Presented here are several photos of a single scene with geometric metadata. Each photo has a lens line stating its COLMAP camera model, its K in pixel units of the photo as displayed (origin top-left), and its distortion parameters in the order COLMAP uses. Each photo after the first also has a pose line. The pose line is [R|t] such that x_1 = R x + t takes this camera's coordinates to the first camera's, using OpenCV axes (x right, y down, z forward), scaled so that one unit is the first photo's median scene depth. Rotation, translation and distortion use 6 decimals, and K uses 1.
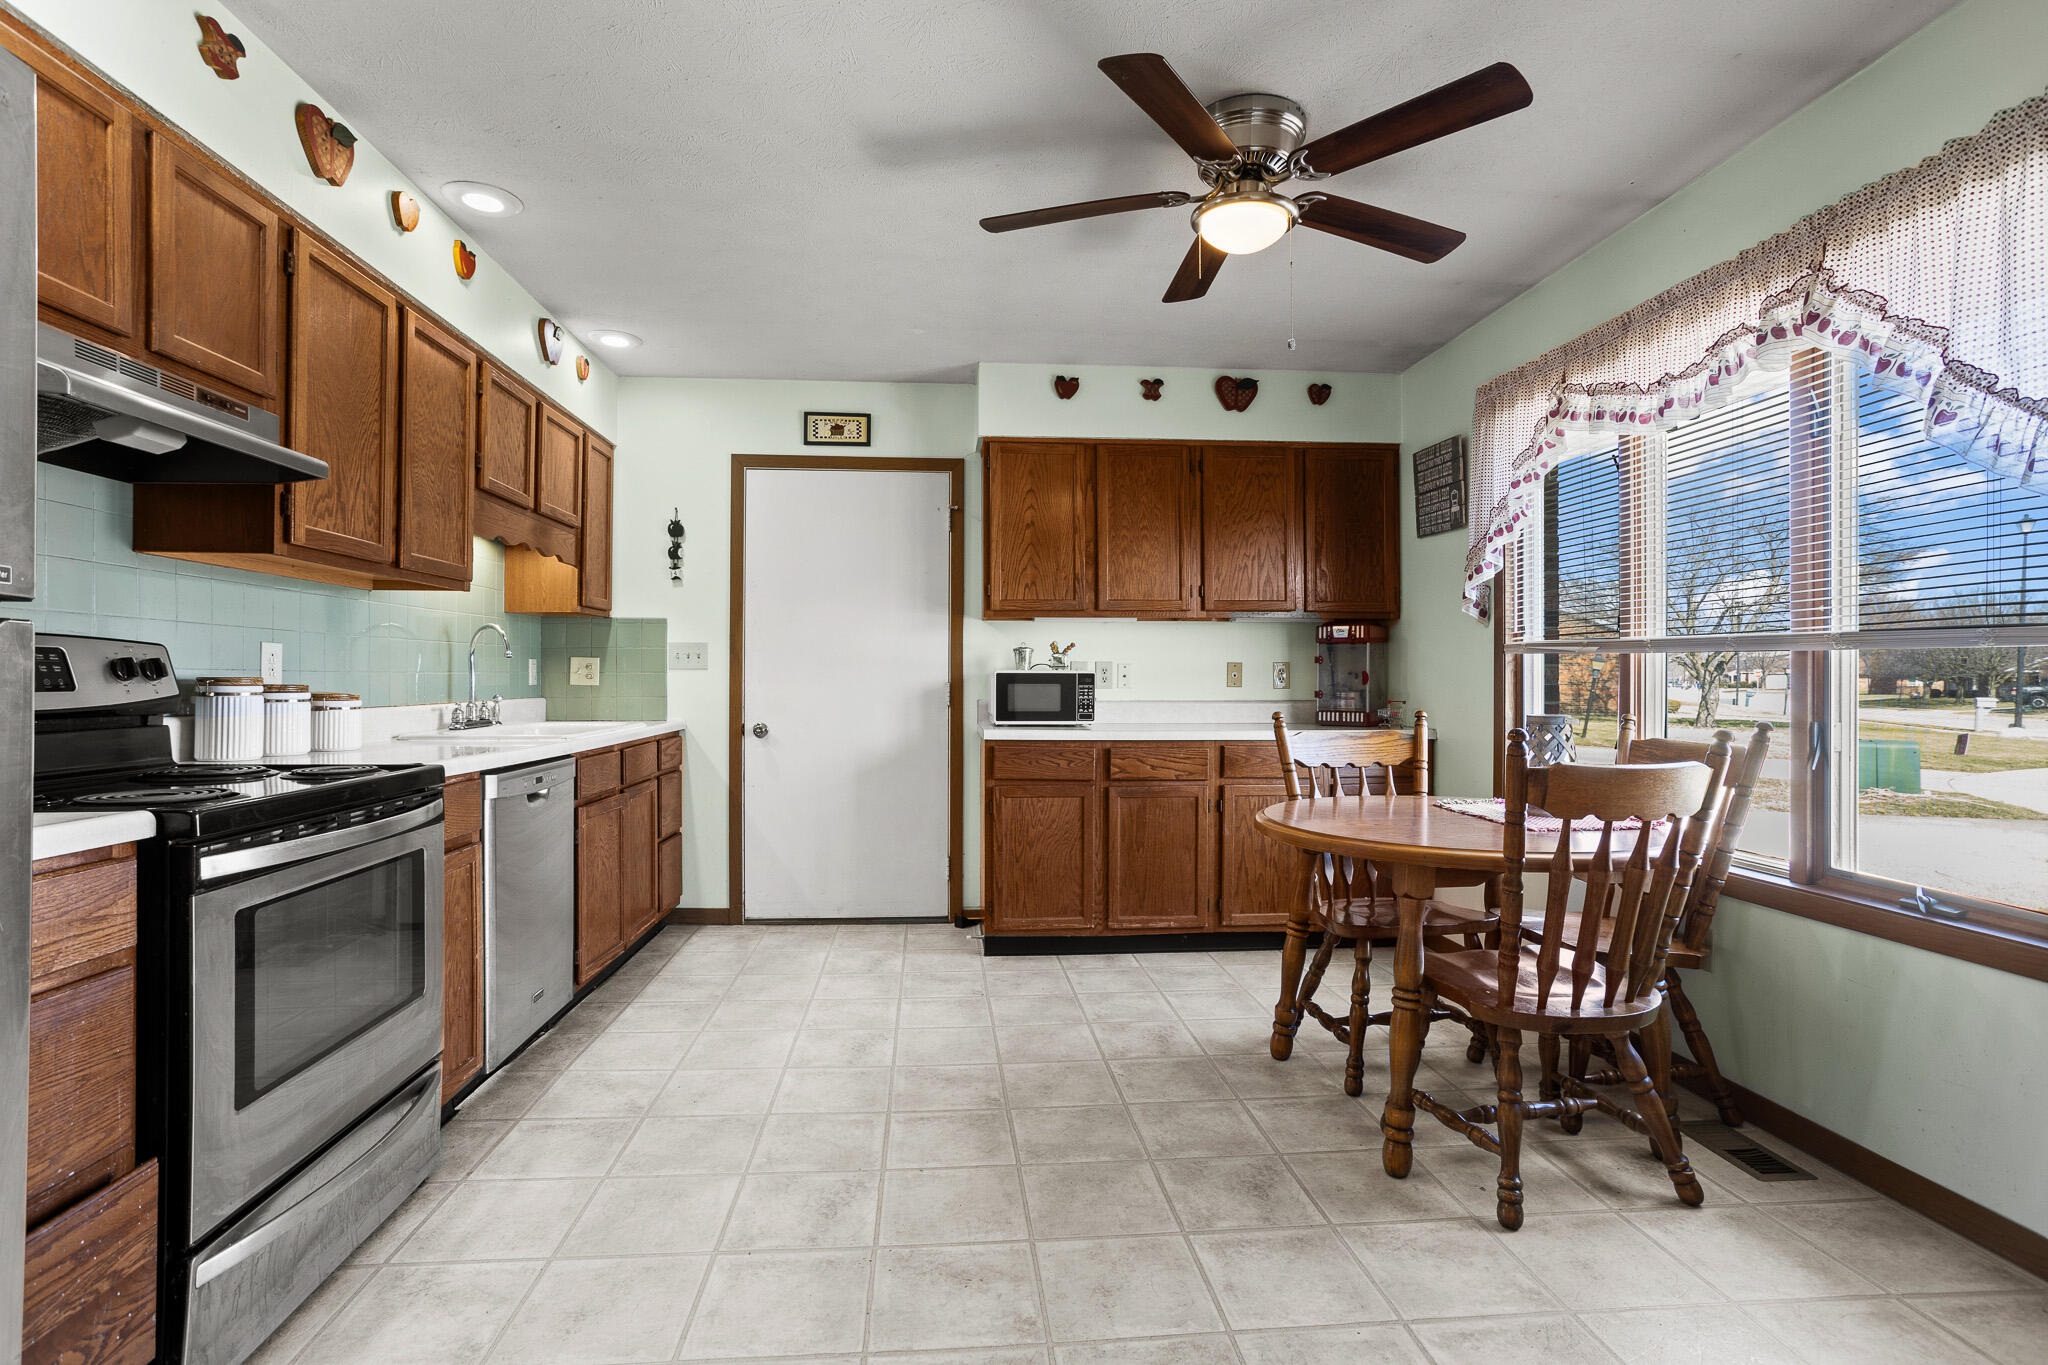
lens RADIAL K [[990.6, 0, 1030.6], [0, 990.6, 676.4], [0, 0, 1]] dist [-0.046173, 0.024524]
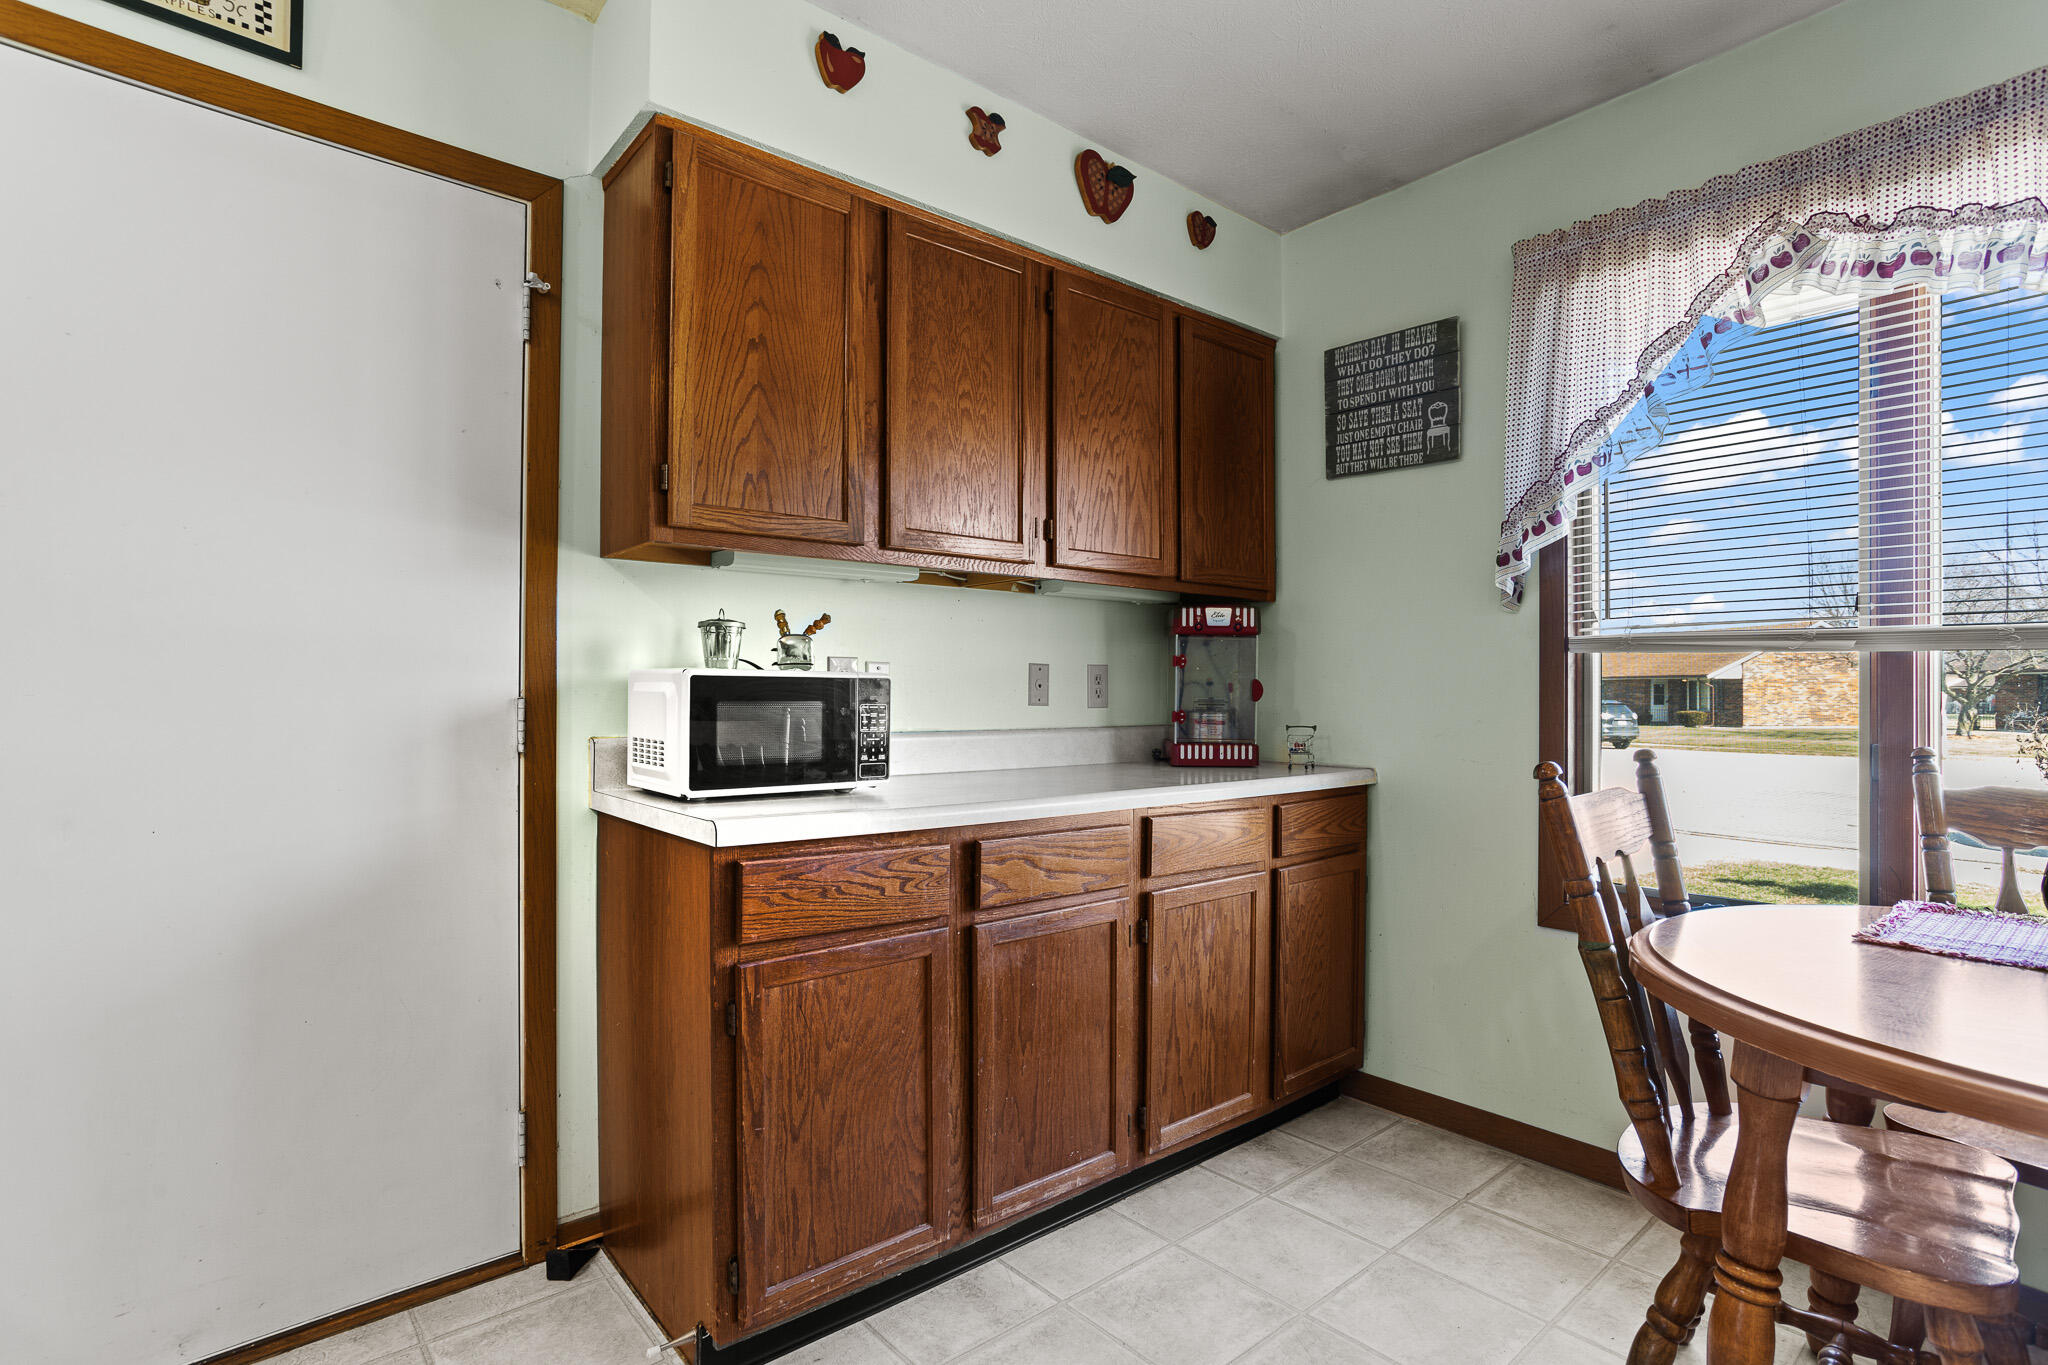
lens RADIAL K [[997.0, 0, 995.7], [0, 997.0, 679.0], [0, 0, 1]] dist [-0.052616, 0.029731]
pose [[0.818697, 0.009181, 0.574153, -0.176017], [-0.002398, 0.999918, -0.012570, 0.003137], [-0.574221, 0.008915, 0.818652, 0.606735]]
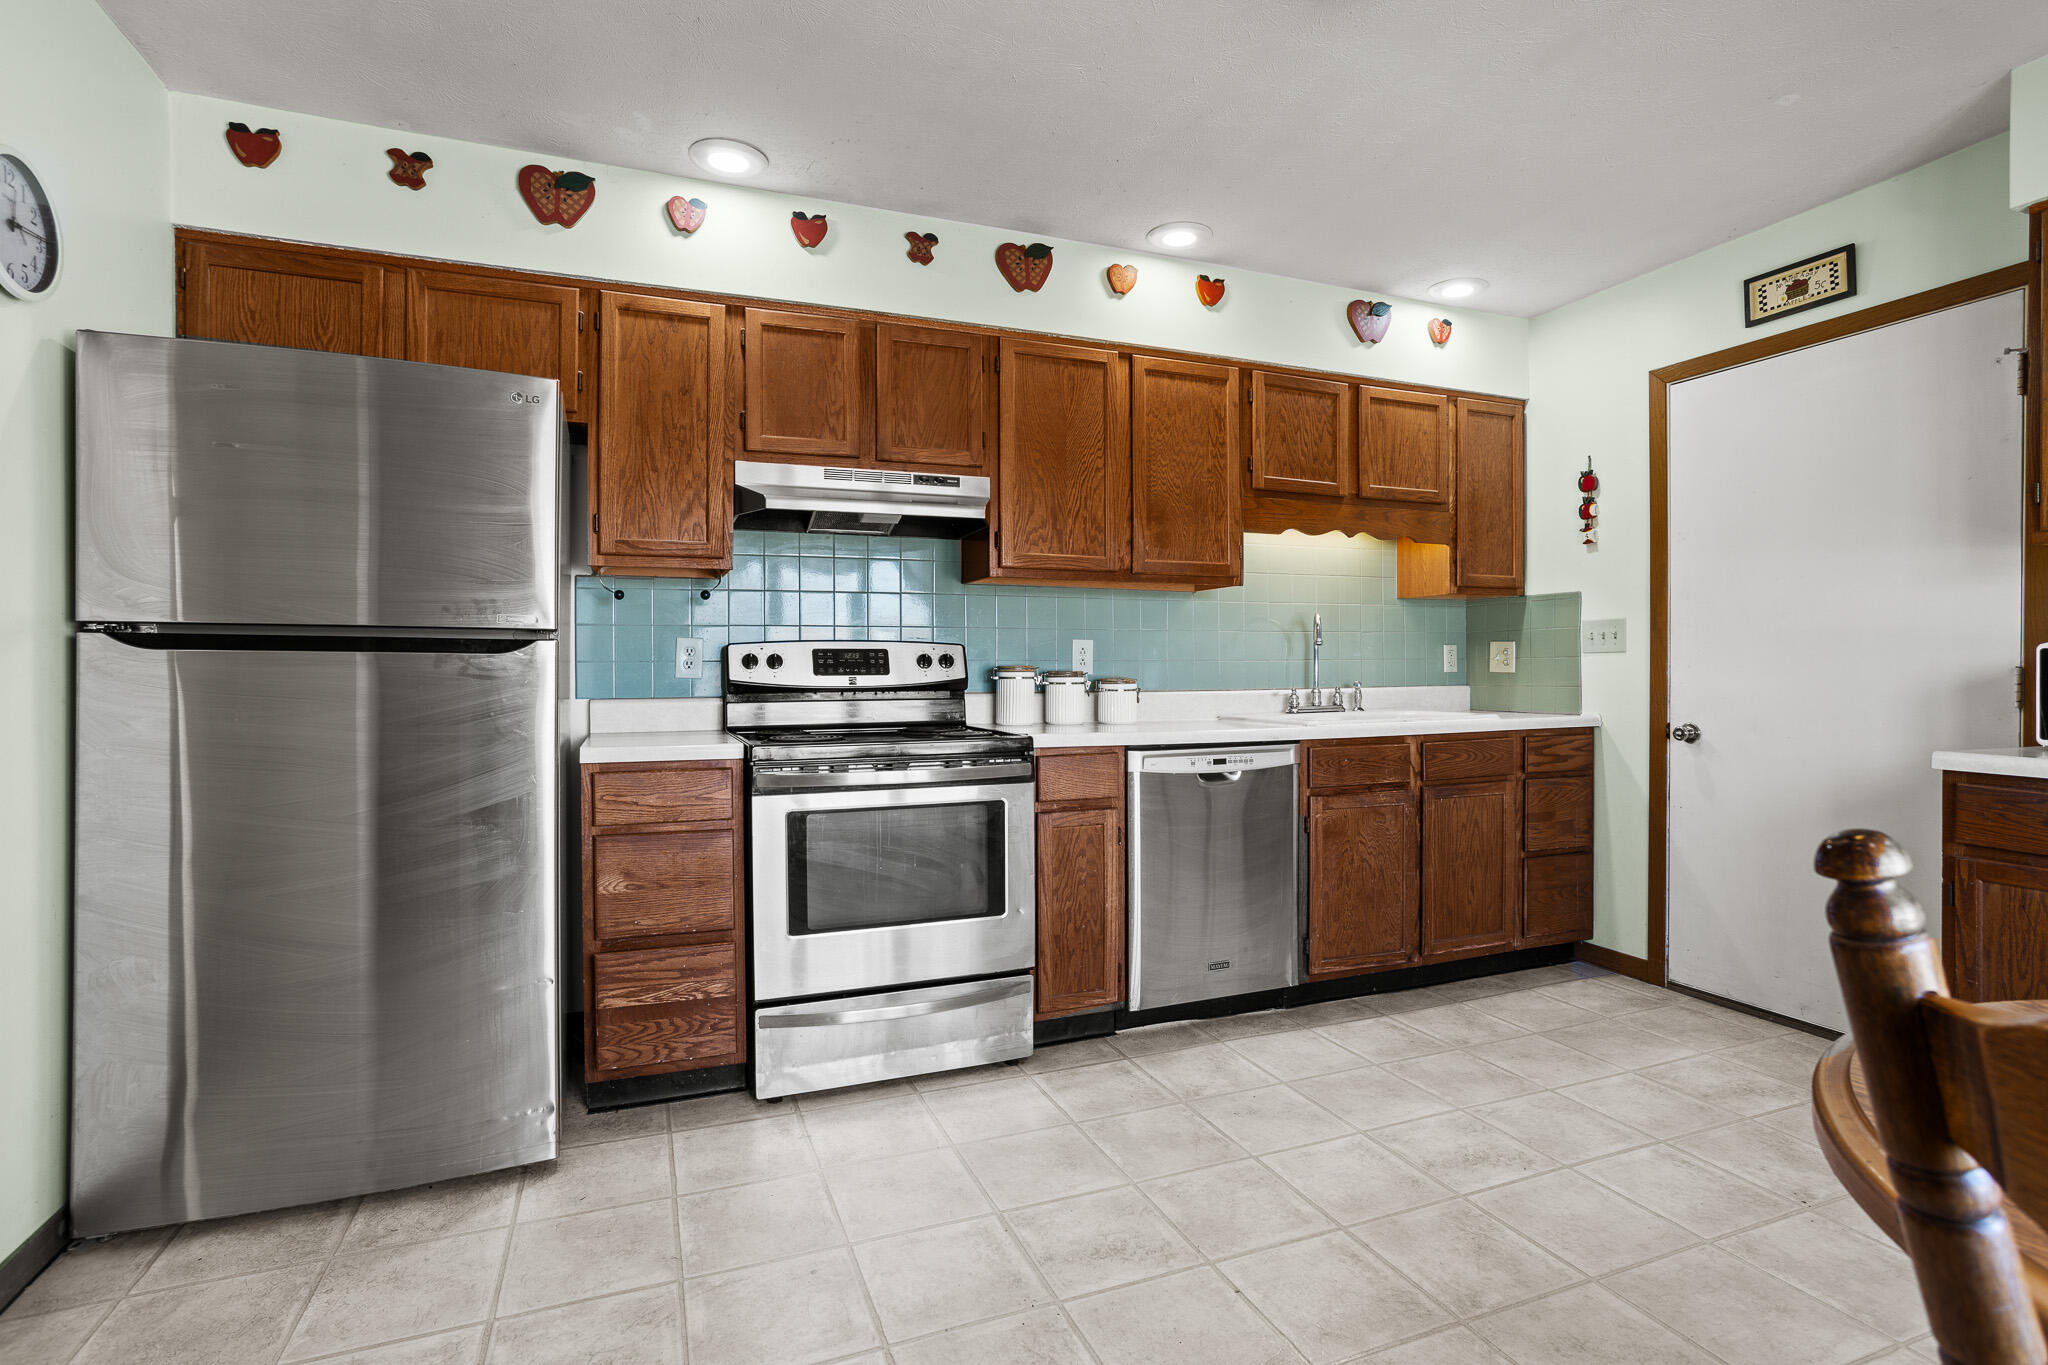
lens RADIAL K [[997.0, 0, 995.7], [0, 997.0, 679.0], [0, 0, 1]] dist [-0.052616, 0.029731]
pose [[0.279631, 0.006441, -0.960086, 0.320819], [0.007515, 0.999932, 0.008897, 0.003905], [0.960078, -0.009703, 0.279564, 0.331396]]
